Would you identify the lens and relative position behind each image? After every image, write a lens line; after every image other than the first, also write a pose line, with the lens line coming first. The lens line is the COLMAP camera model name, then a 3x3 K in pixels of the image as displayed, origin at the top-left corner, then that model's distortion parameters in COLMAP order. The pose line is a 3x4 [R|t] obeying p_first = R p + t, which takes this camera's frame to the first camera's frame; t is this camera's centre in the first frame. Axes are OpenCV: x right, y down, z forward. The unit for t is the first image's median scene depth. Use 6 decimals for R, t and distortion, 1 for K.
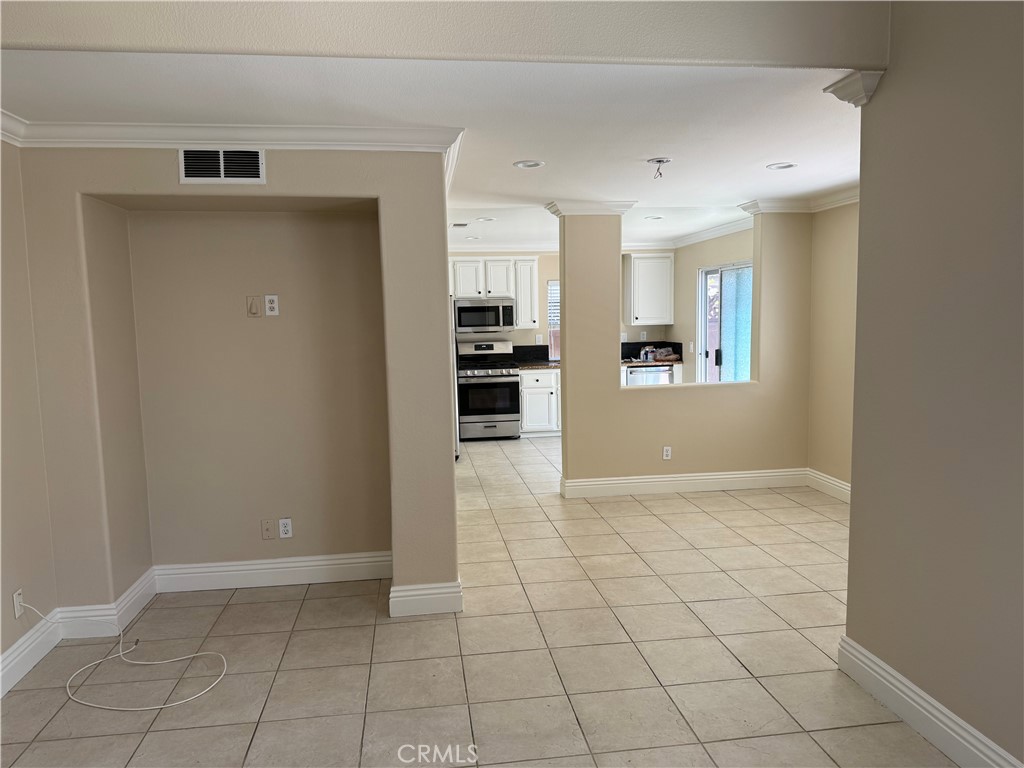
lens RADIAL K [[730.8, 0, 491.3], [0, 730.8, 391.0], [0, 0, 1]] dist [0.049712, -0.039301]
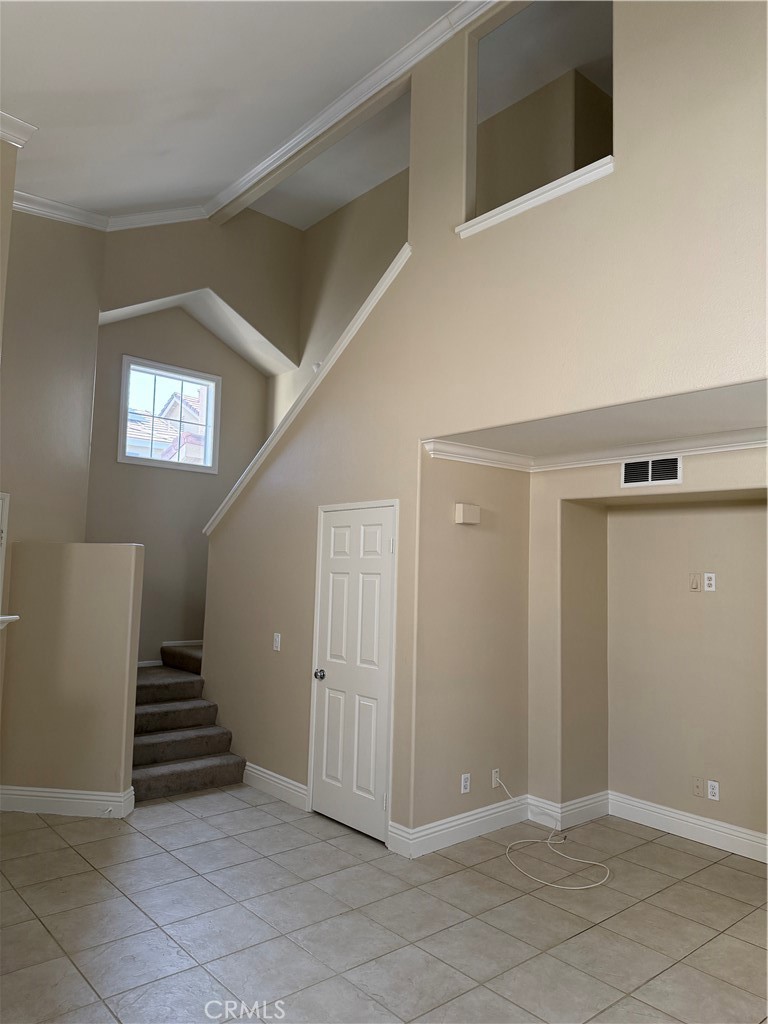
lens RADIAL K [[730.8, 0, 386.3], [0, 730.8, 522.7], [0, 0, 1]] dist [0.049712, -0.039301]
pose [[0.557047, -0.021450, -0.830204, 0.425684], [-0.125813, 0.985949, -0.109892, -0.022510], [0.820896, 0.165666, 0.546521, -0.050879]]
